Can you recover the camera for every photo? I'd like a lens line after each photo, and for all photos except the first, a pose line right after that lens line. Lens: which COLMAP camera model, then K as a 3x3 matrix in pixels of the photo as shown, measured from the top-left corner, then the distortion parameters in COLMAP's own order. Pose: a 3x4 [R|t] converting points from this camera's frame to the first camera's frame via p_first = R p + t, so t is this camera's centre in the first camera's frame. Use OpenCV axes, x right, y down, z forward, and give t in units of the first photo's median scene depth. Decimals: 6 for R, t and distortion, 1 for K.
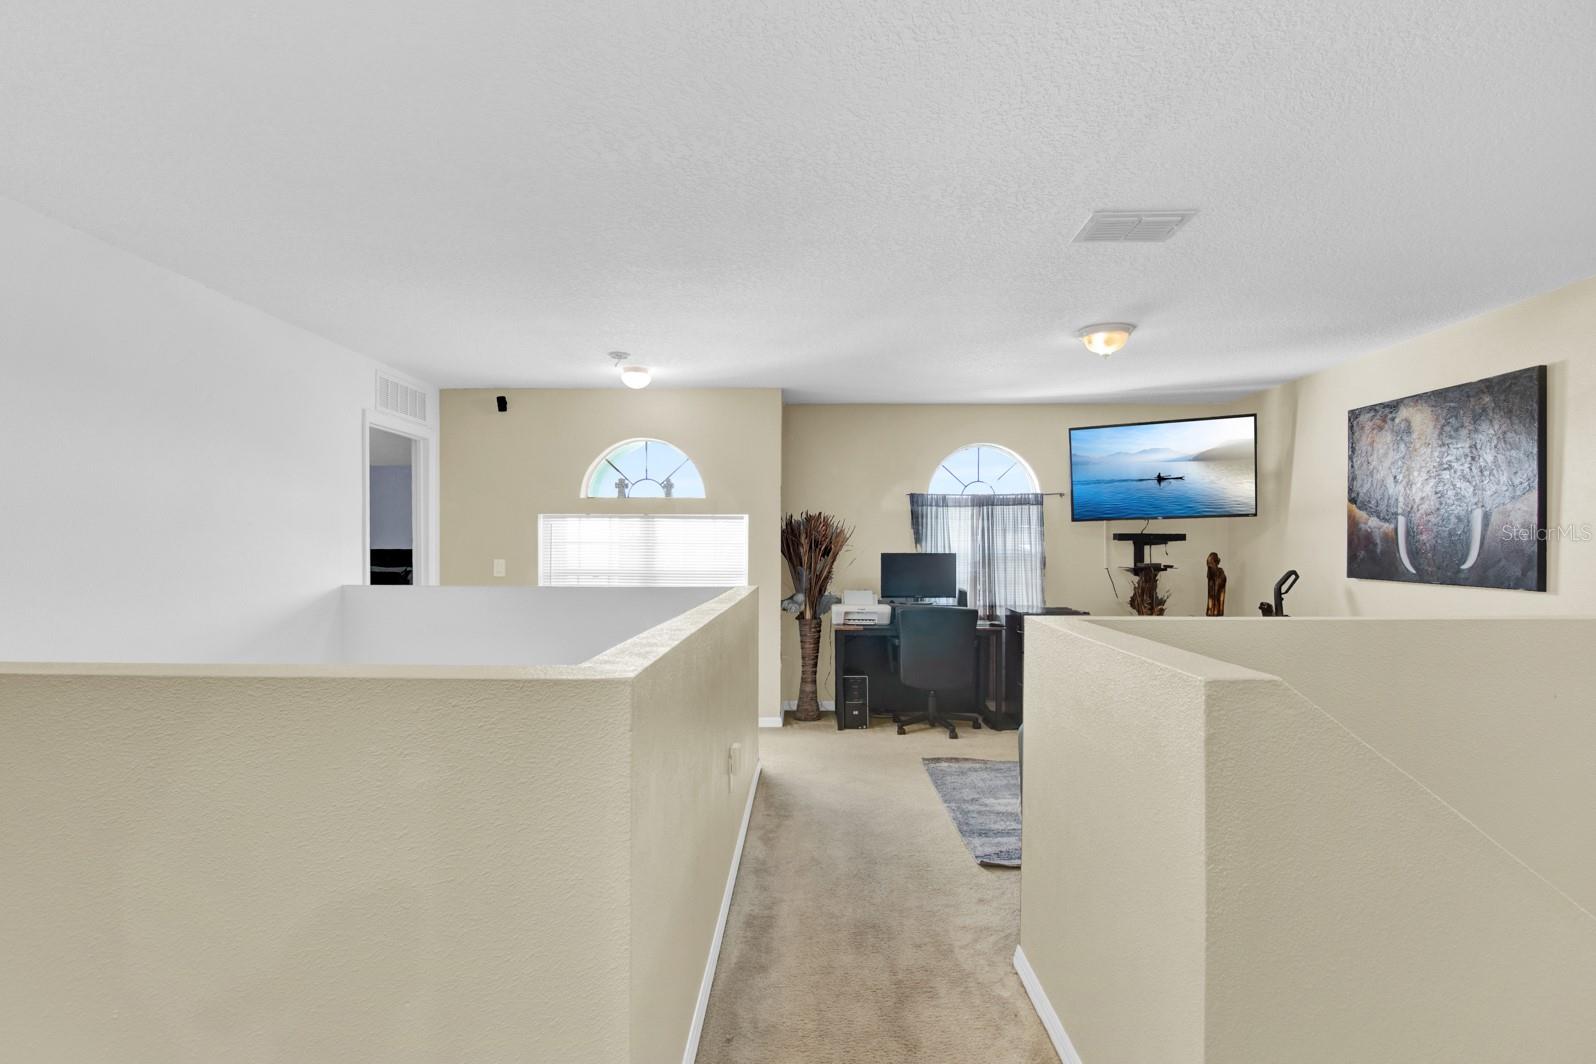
lens RADIAL K [[770.1, 0, 802.7], [0, 770.1, 533.3], [0, 0, 1]] dist [0.001643, -0.000552]
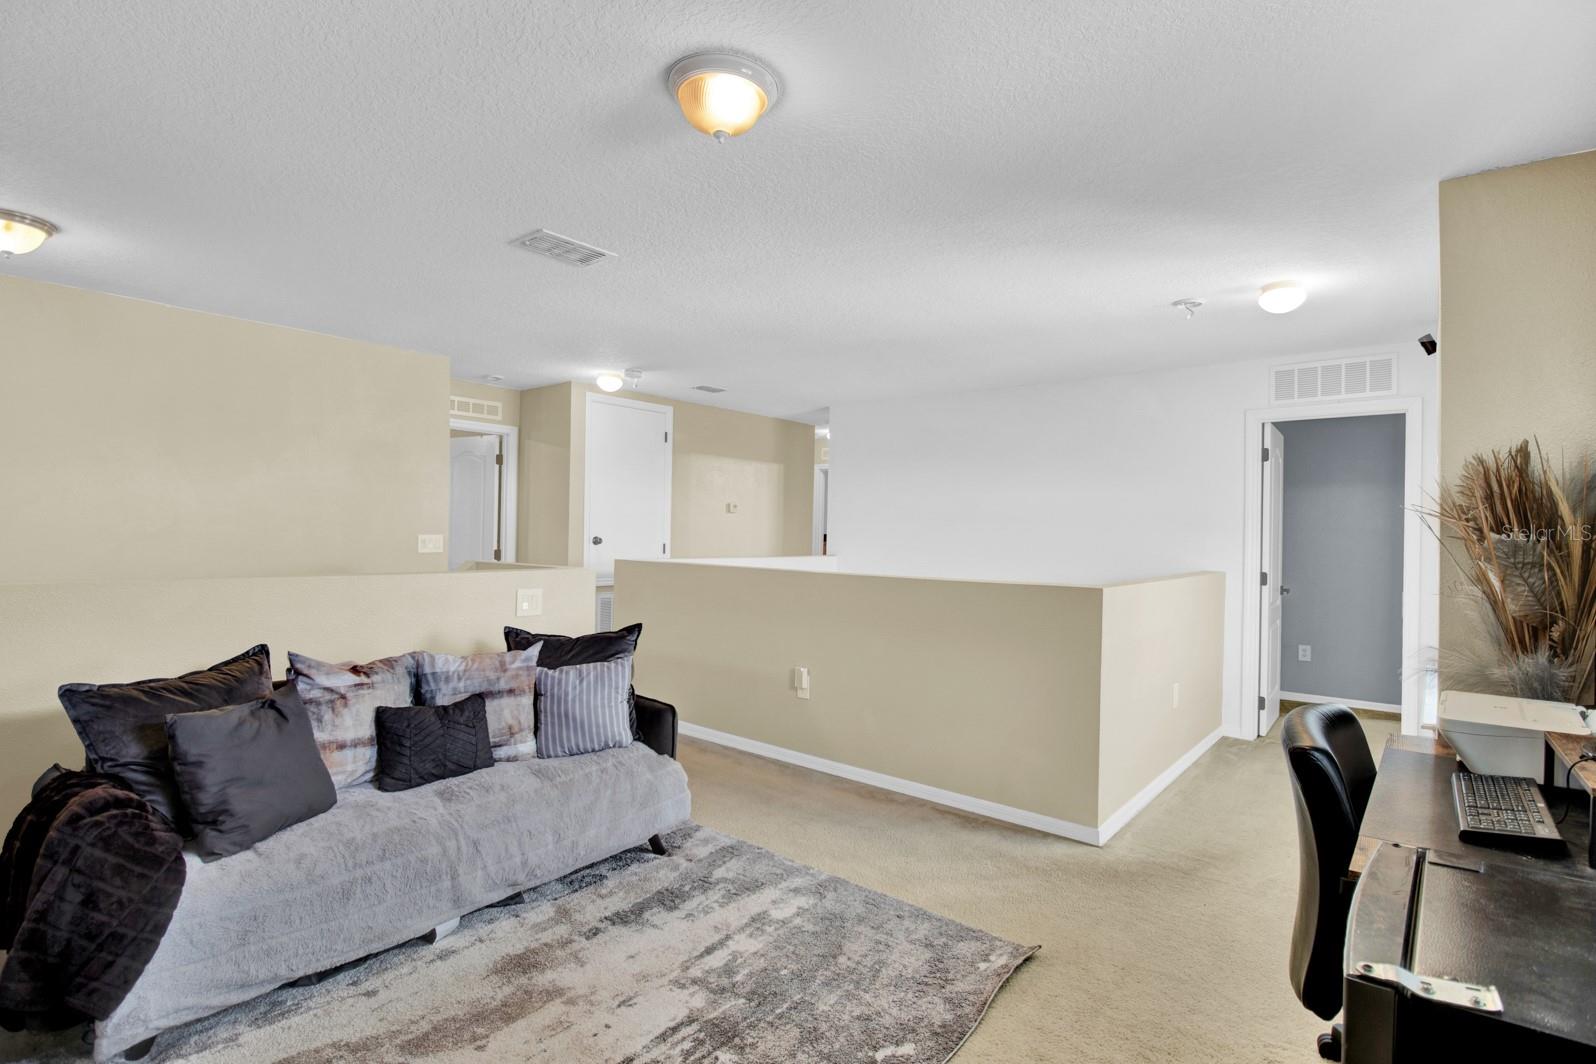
lens RADIAL K [[770.1, 0, 802.7], [0, 770.1, 533.3], [0, 0, 1]] dist [0.001643, -0.000552]
pose [[-0.632148, -0.023414, -0.774494, 0.514438], [0.002775, 0.999469, -0.032481, 0.029252], [0.774843, -0.022682, -0.631747, 0.952330]]
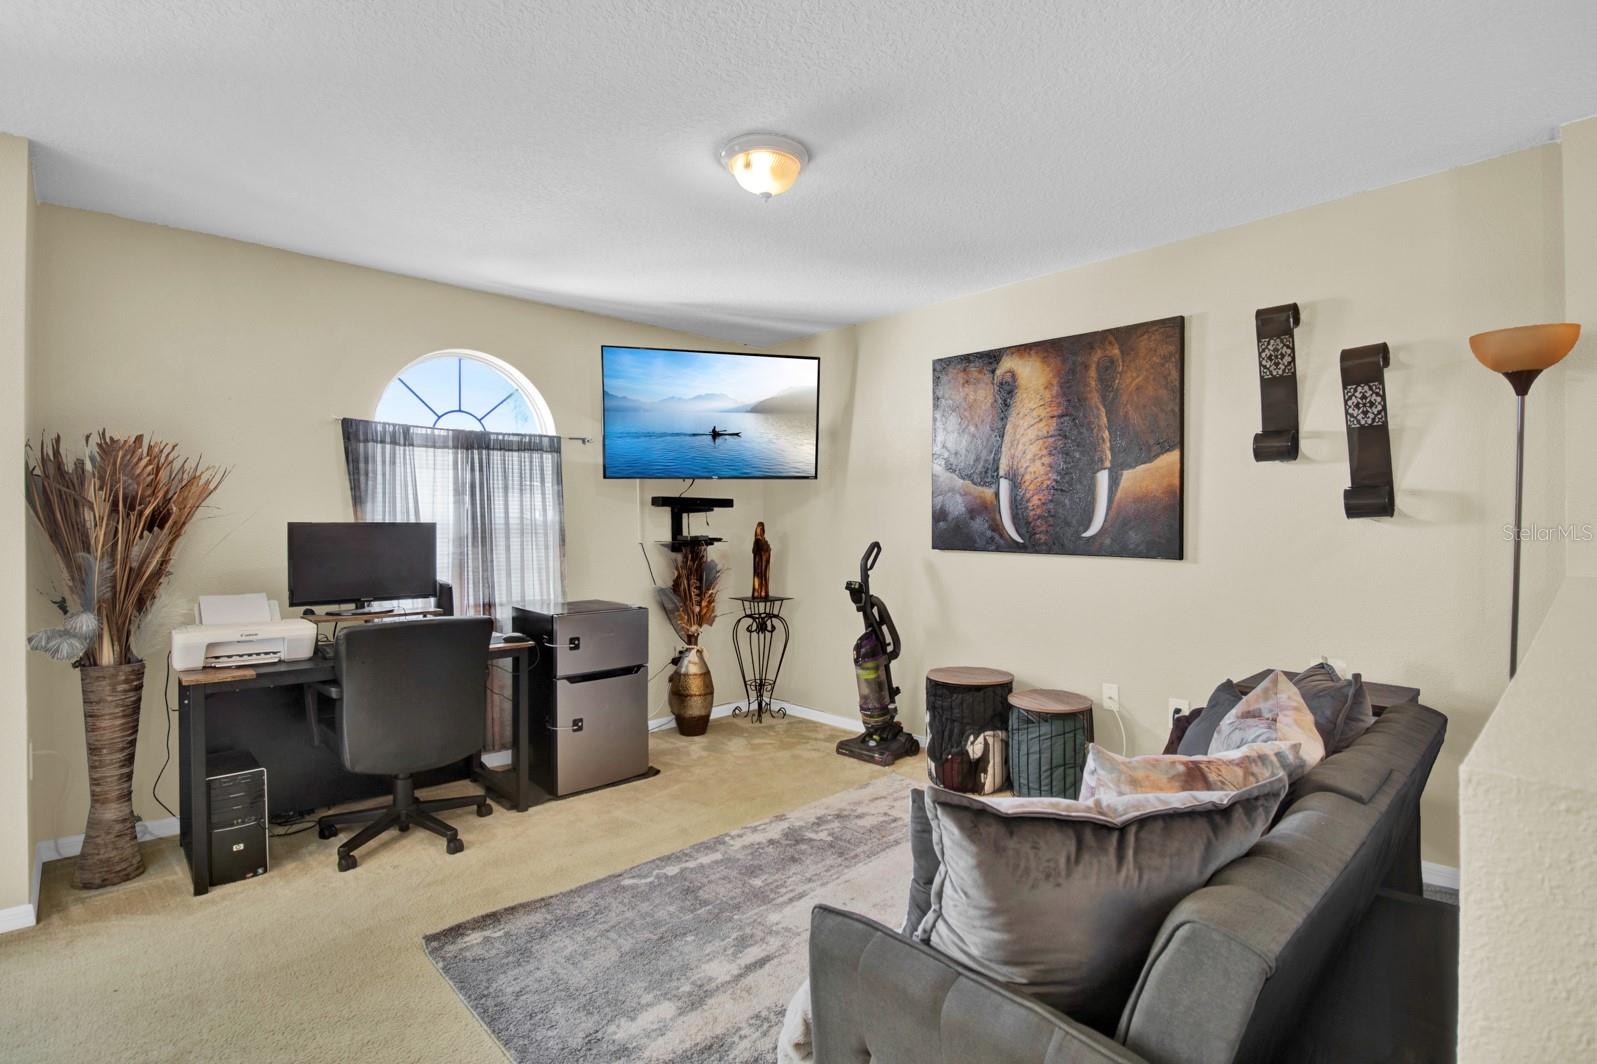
lens RADIAL K [[755.5, 0, 799.8], [0, 755.5, 526.3], [0, 0, 1]] dist [-0.022182, -0.000569]
pose [[0.721799, -0.003408, 0.692094, -0.000021], [-0.013191, 0.999738, 0.018680, 0.014342], [-0.691977, -0.022613, 0.721565, 0.393553]]
